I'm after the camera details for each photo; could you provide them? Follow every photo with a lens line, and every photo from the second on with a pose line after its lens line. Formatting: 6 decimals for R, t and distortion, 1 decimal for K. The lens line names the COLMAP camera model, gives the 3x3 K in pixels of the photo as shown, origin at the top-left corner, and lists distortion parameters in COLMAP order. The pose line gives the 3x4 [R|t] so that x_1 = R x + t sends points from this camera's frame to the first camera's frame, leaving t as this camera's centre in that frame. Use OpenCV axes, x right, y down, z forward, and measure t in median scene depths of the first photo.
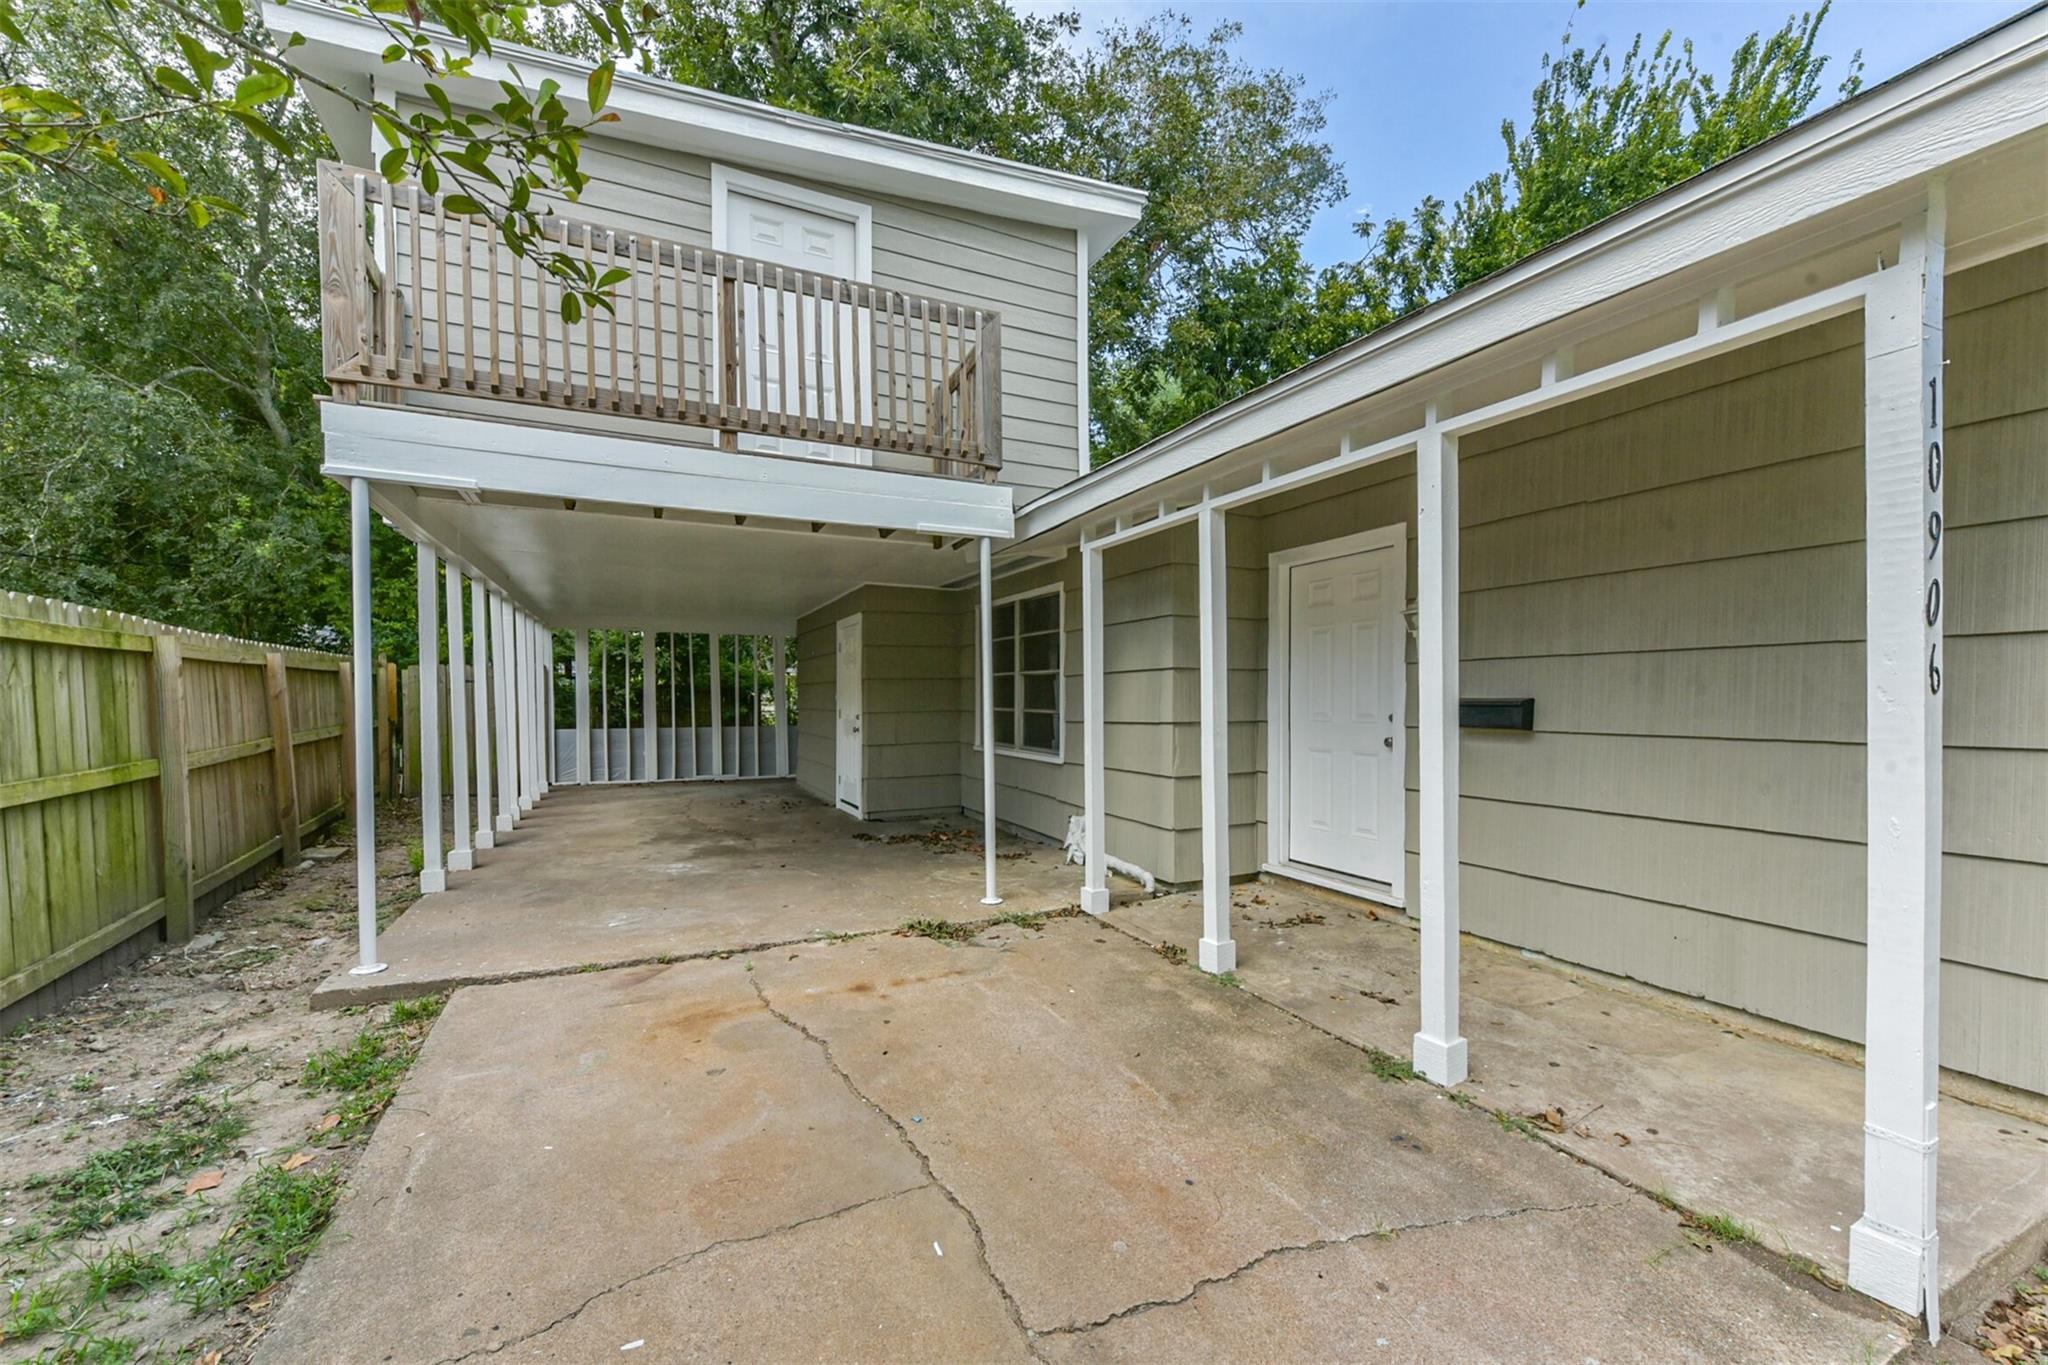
lens RADIAL K [[802.6, 0, 1043.2], [0, 802.6, 691.7], [0, 0, 1]] dist [0.004937, -0.002294]
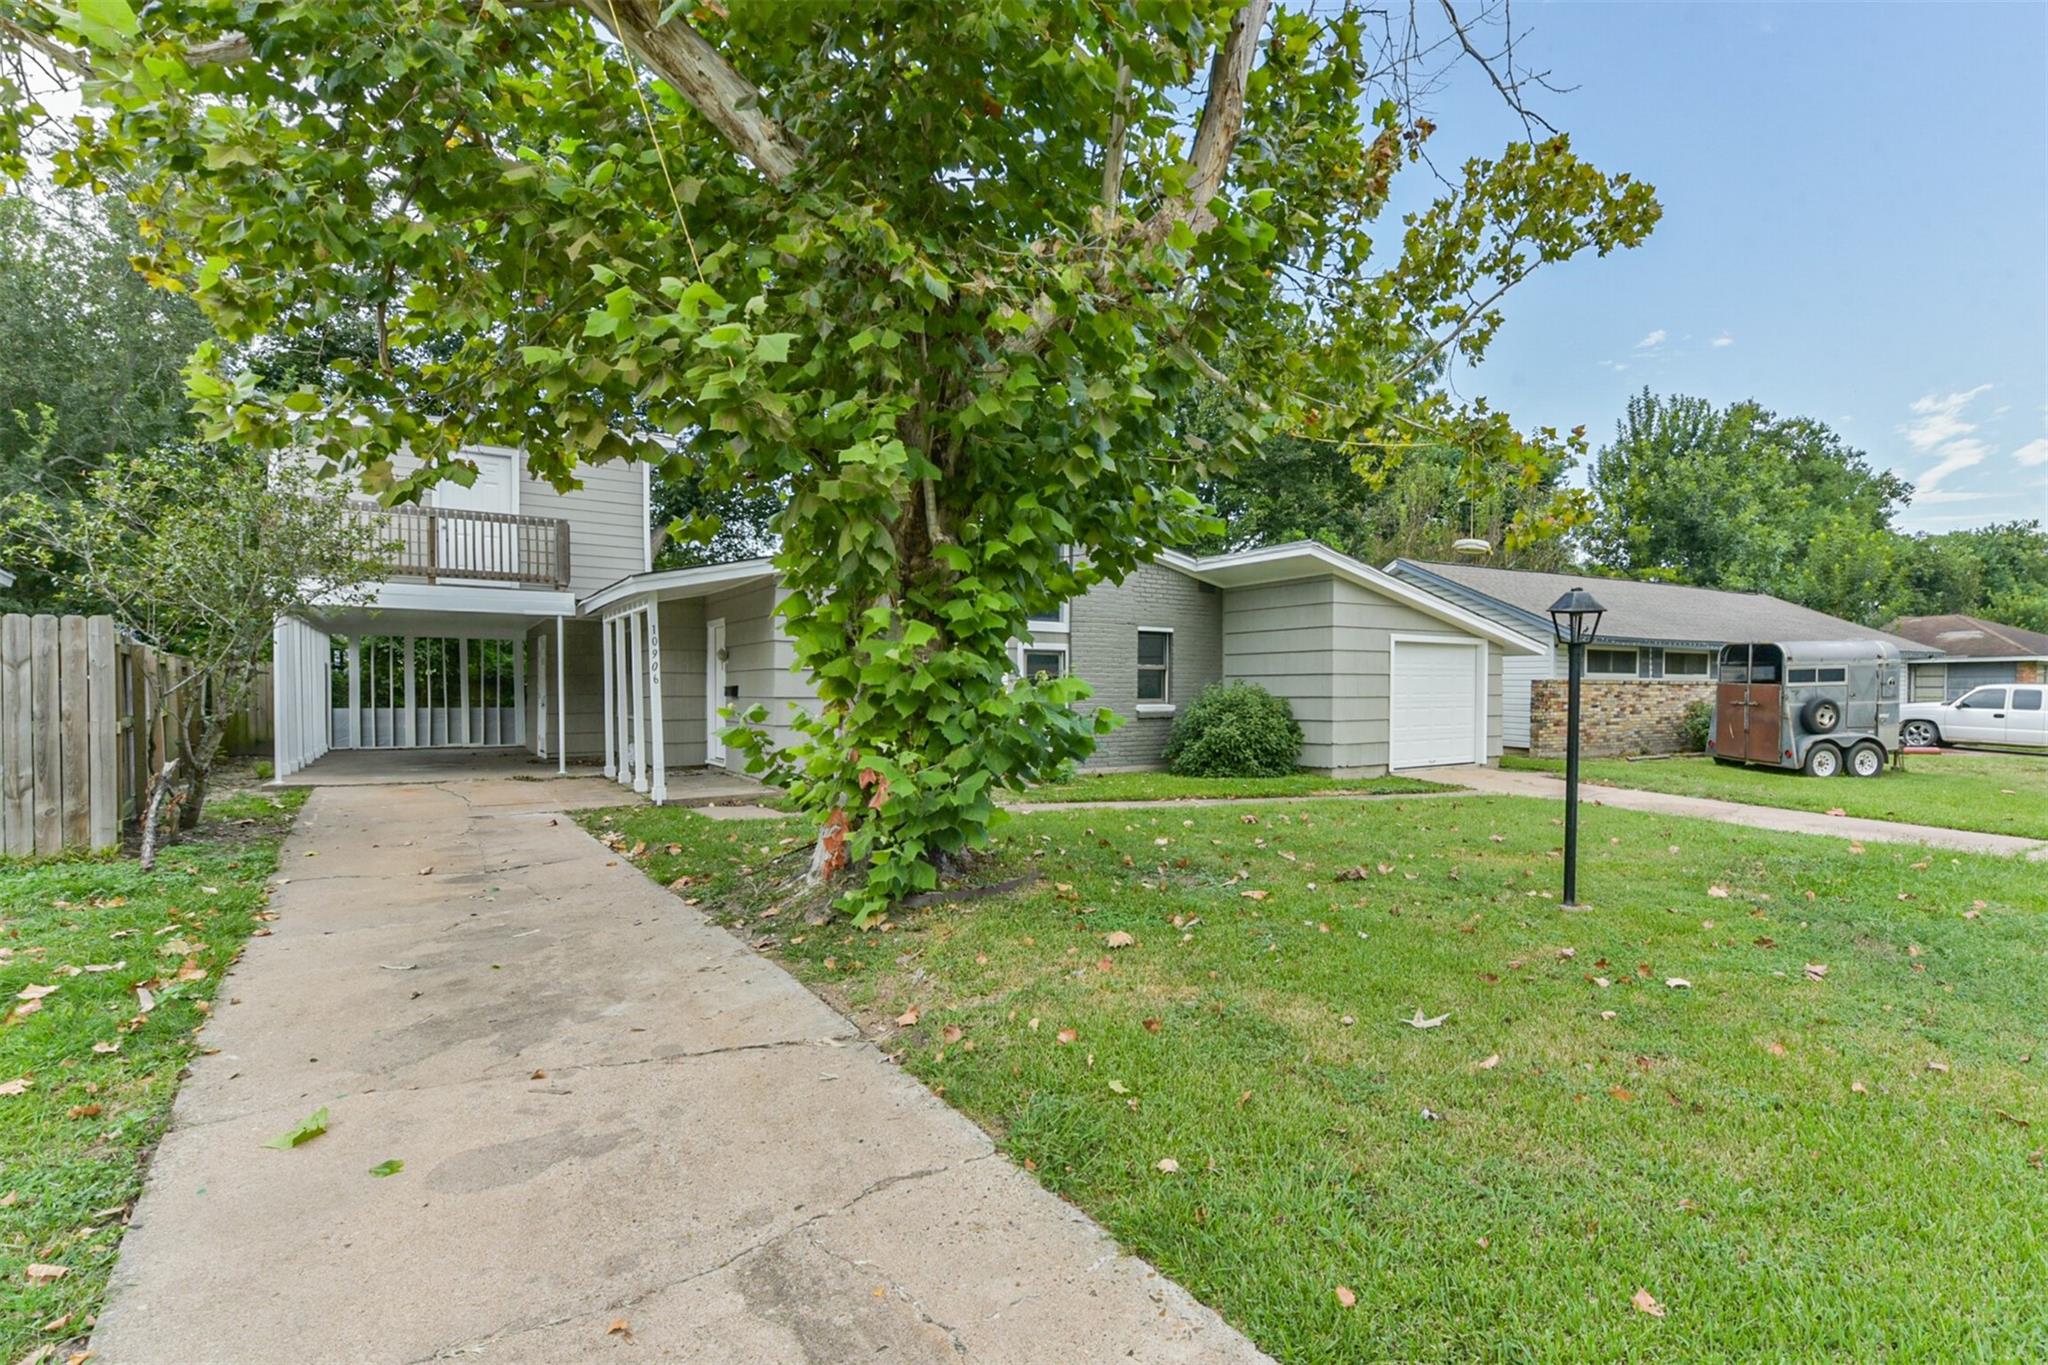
lens RADIAL K [[867.0, 0, 1056.2], [0, 867.0, 686.0], [0, 0, 1]] dist [0.010944, -0.000496]
pose [[0.985989, 0.007489, 0.166645, 0.503432], [-0.007497, 0.999972, -0.000583, 0.001493], [-0.166645, -0.000675, 0.986017, -0.936673]]
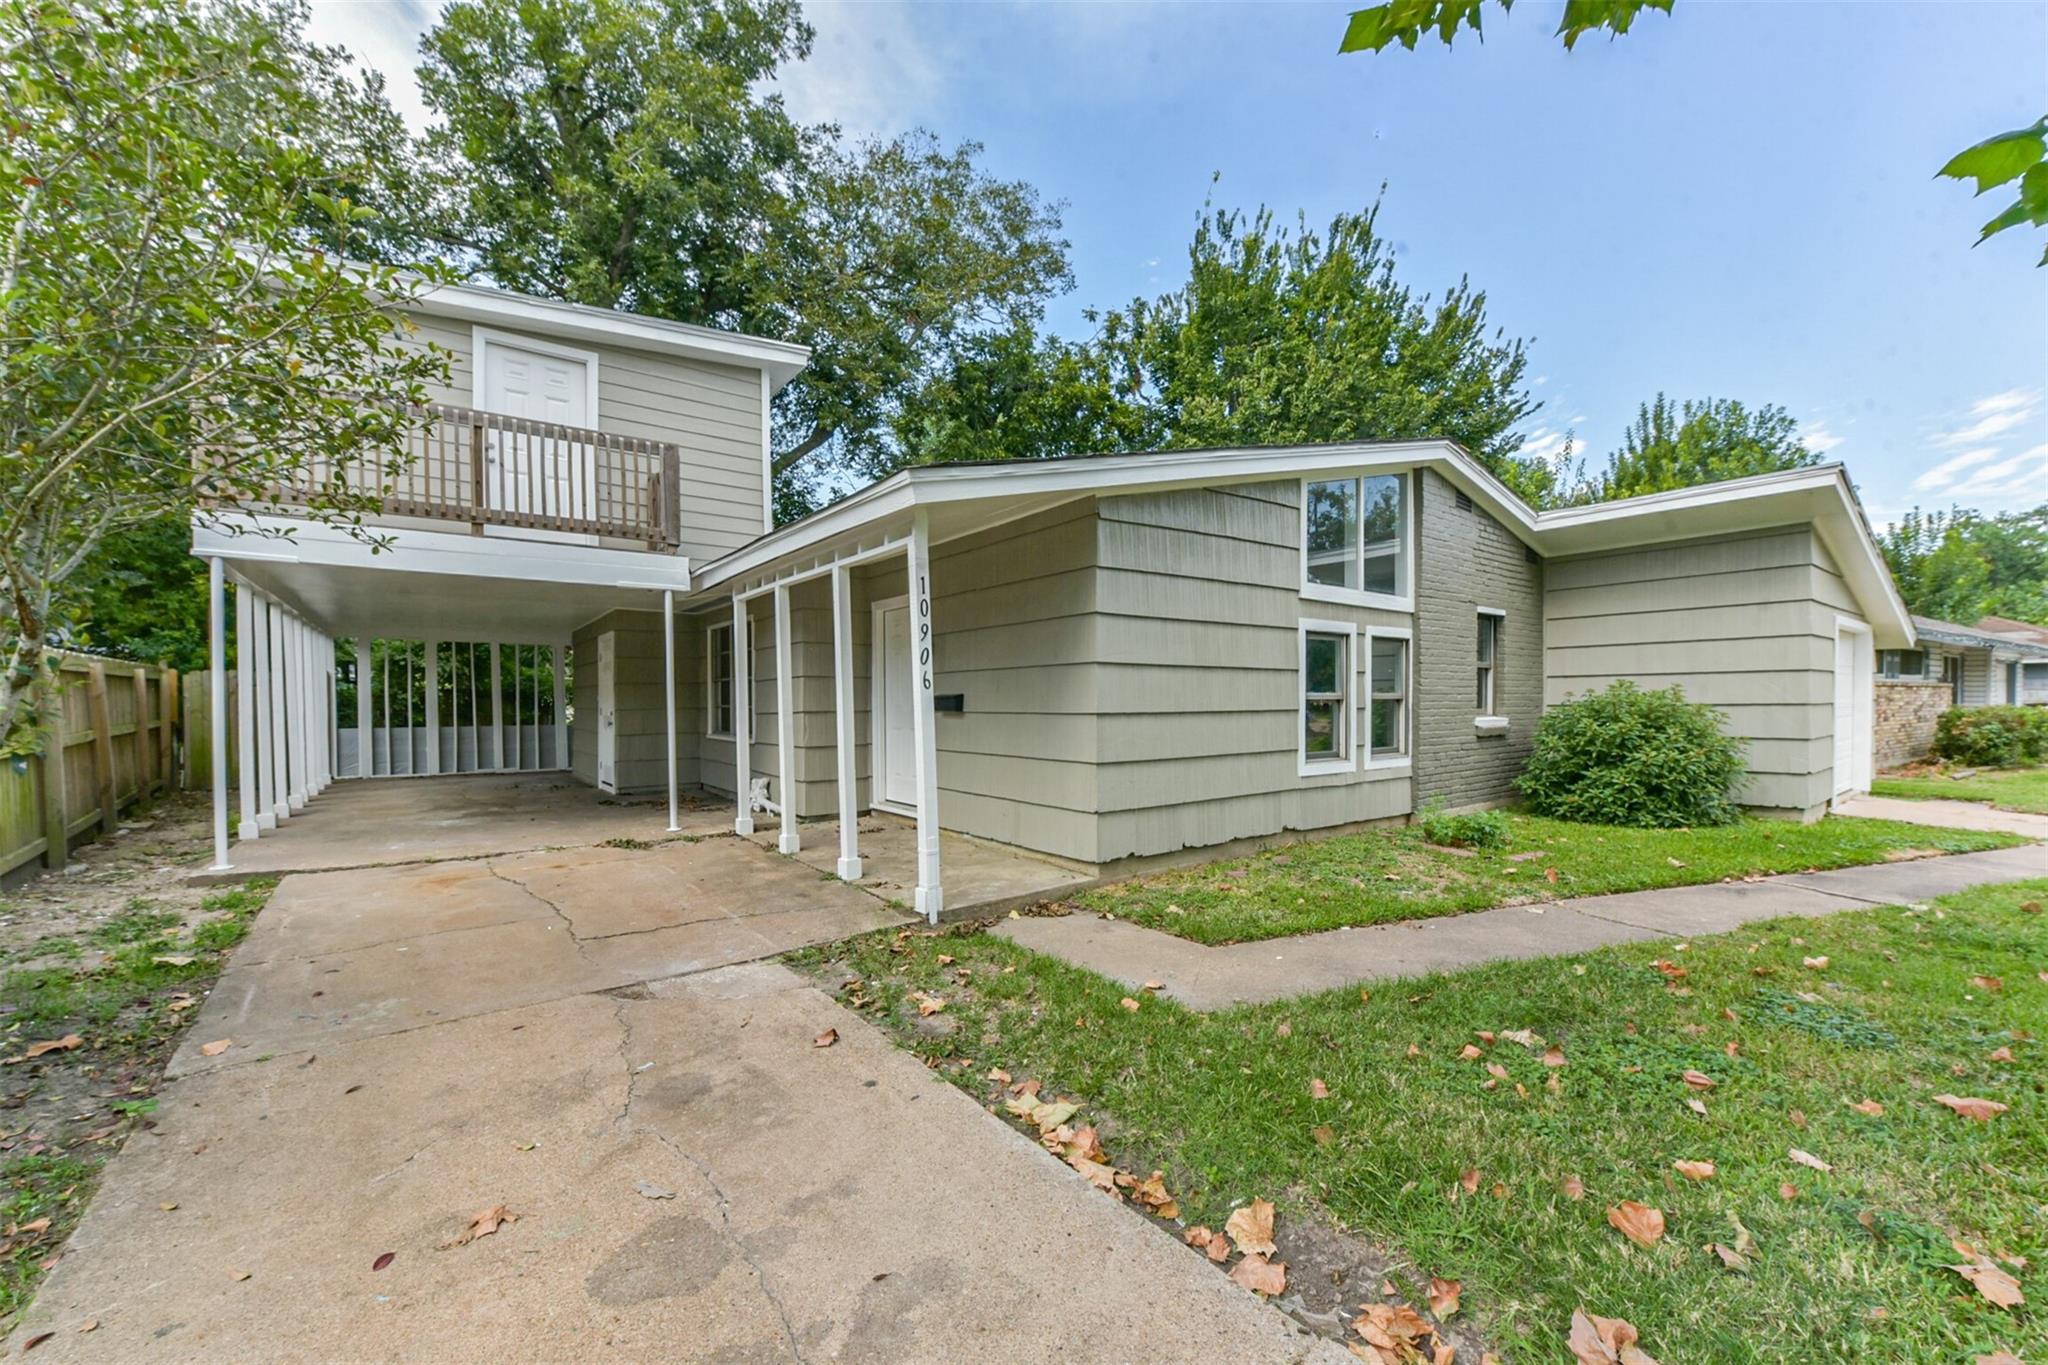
lens RADIAL K [[802.6, 0, 1031.6], [0, 802.6, 692.3], [0, 0, 1]] dist [0.004937, -0.002294]
pose [[0.984471, 0.000116, 0.175548, 0.184097], [0.001173, 0.999973, -0.007237, 0.007647], [-0.175544, 0.007330, 0.984444, -0.338556]]
